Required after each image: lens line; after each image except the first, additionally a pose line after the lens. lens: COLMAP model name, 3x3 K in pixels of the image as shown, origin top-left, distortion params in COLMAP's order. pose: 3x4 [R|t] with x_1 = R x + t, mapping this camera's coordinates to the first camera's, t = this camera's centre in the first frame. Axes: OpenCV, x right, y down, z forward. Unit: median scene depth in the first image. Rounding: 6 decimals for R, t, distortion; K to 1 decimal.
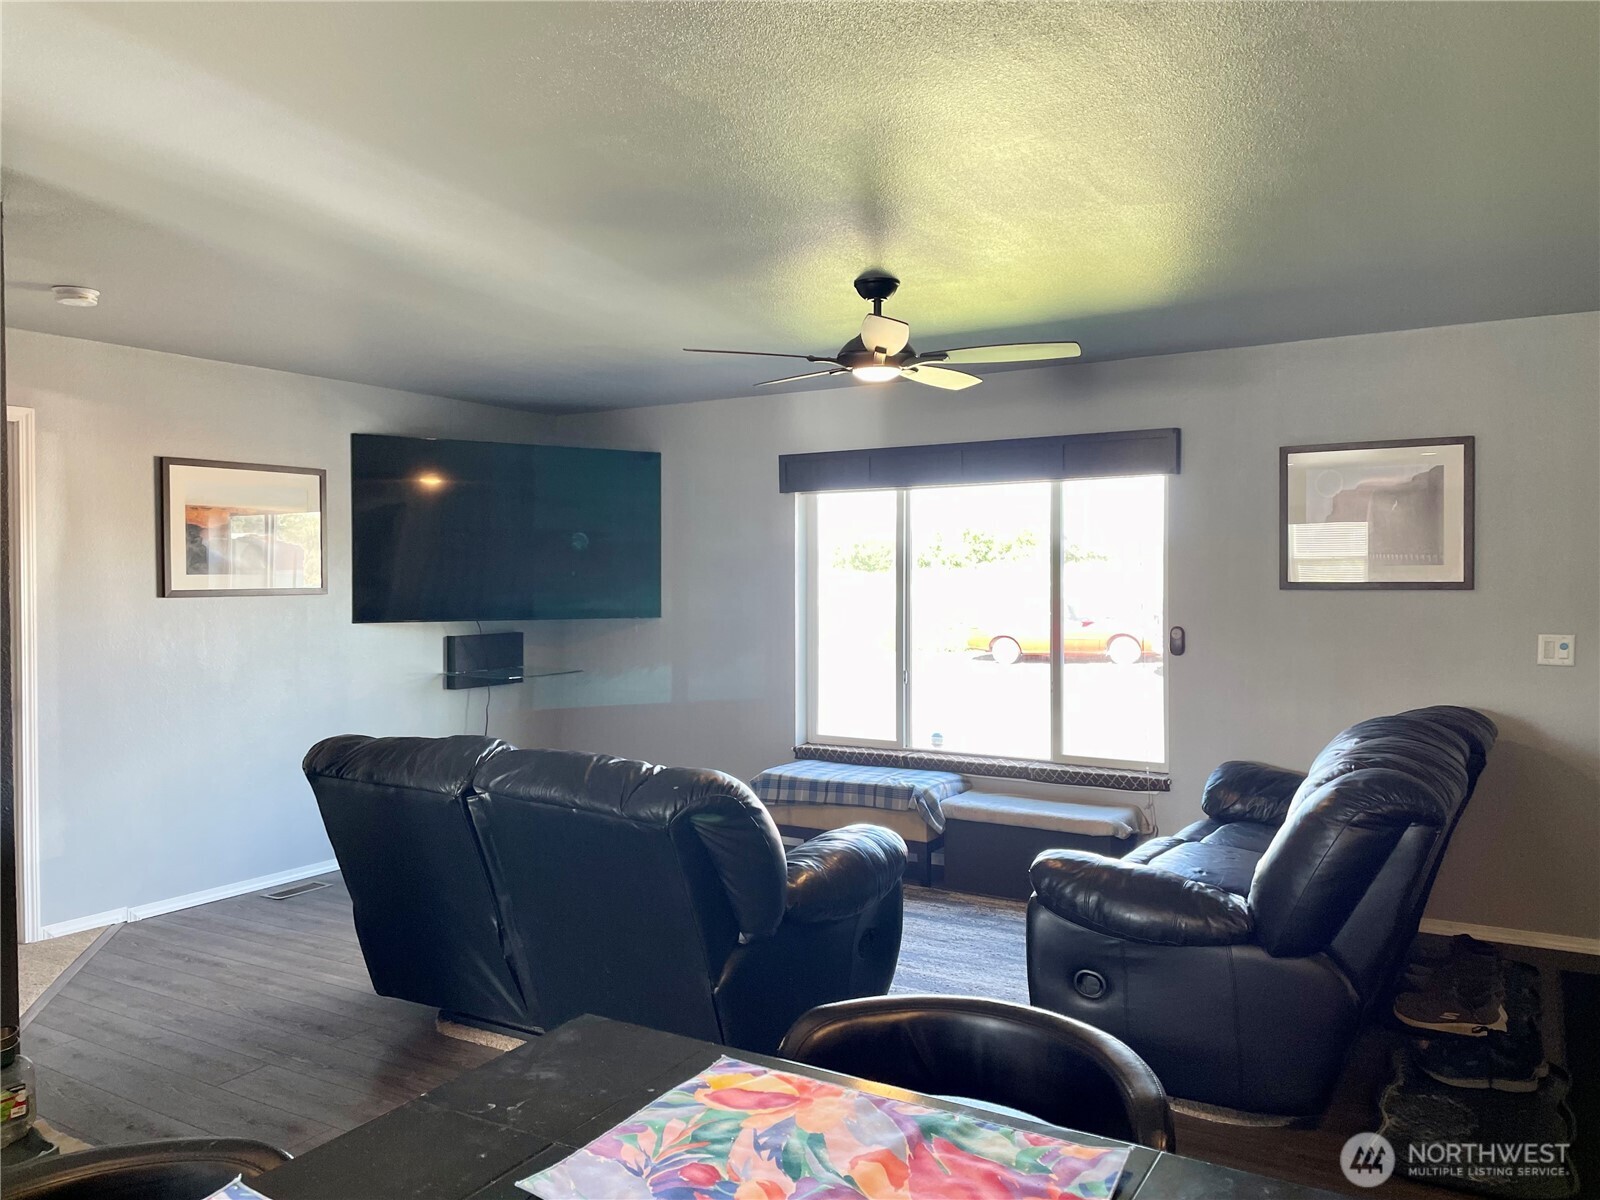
lens RADIAL K [[1211.8, 0, 818.3], [0, 1211.8, 592.9], [0, 0, 1]] dist [0.054109, -0.020886]
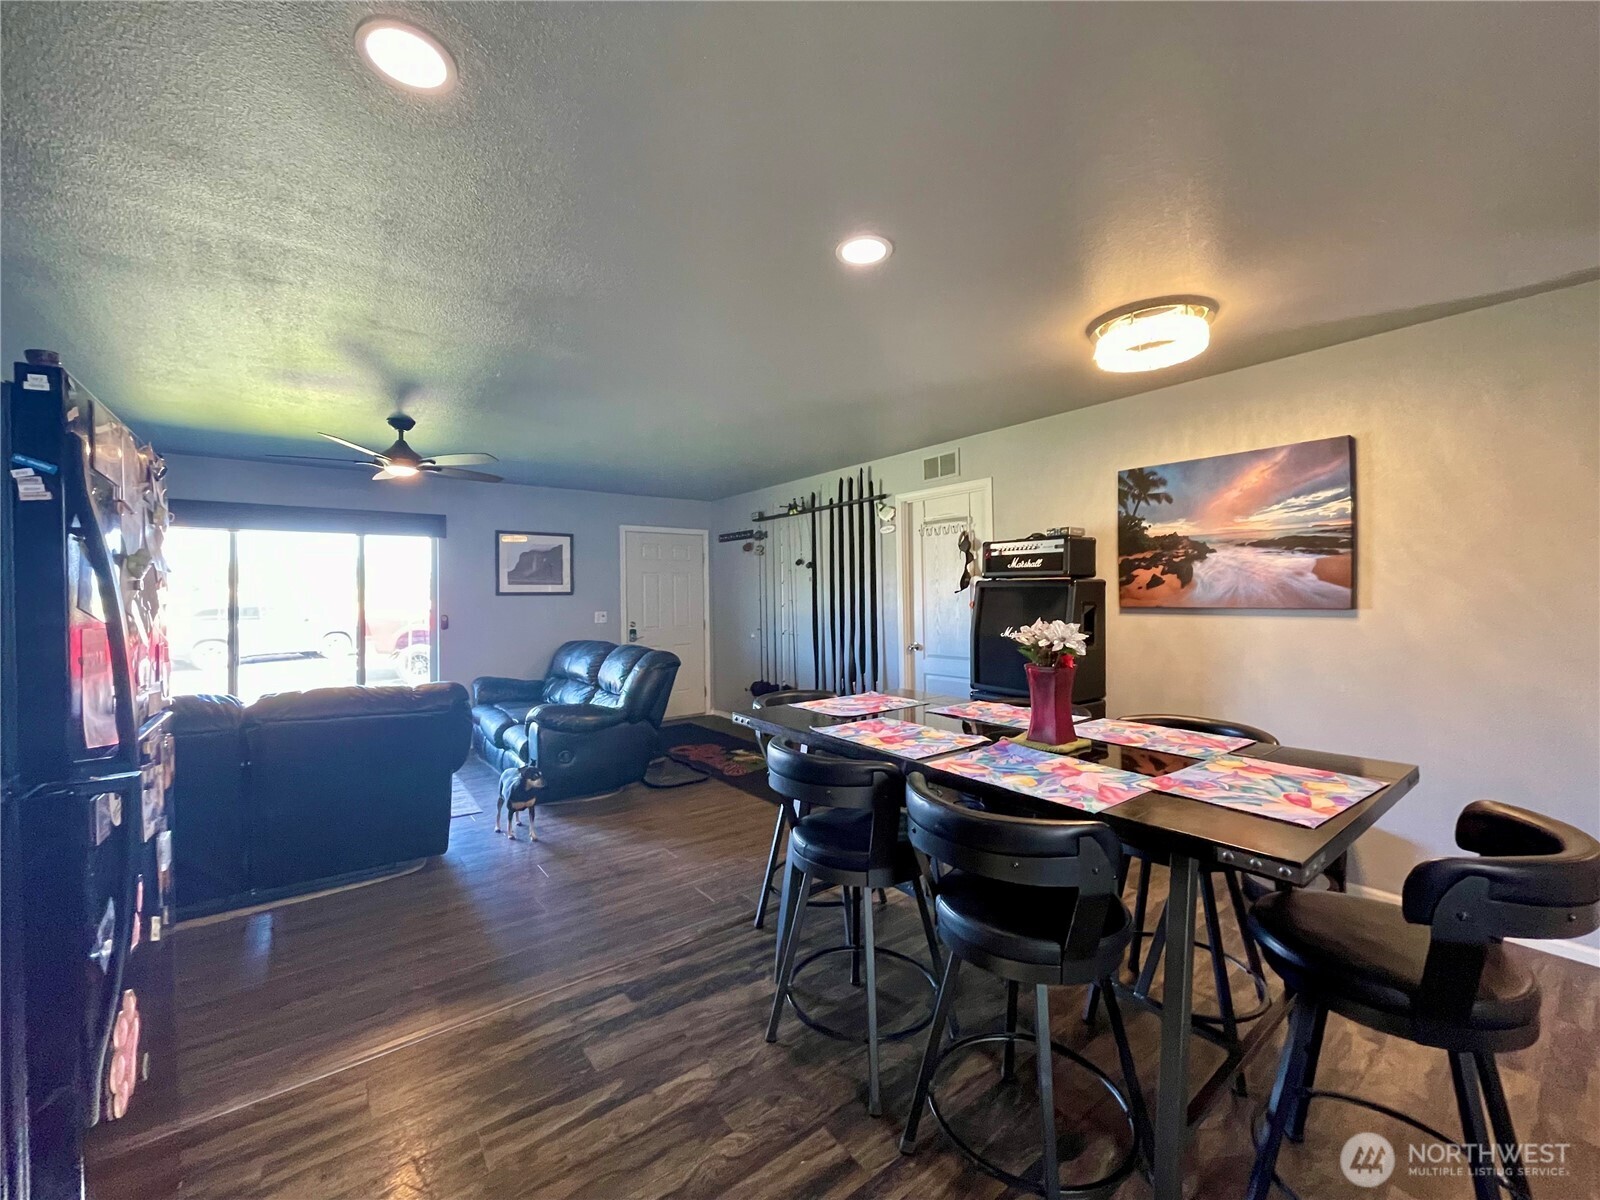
lens RADIAL K [[644.2, 0, 794.4], [0, 644.2, 600.0], [0, 0, 1]] dist [-0.000013, 0.000023]
pose [[0.392263, -0.002302, 0.919850, -0.418700], [0.021556, 0.999745, -0.006690, 0.021707], [-0.919601, 0.022453, 0.392212, 0.056922]]
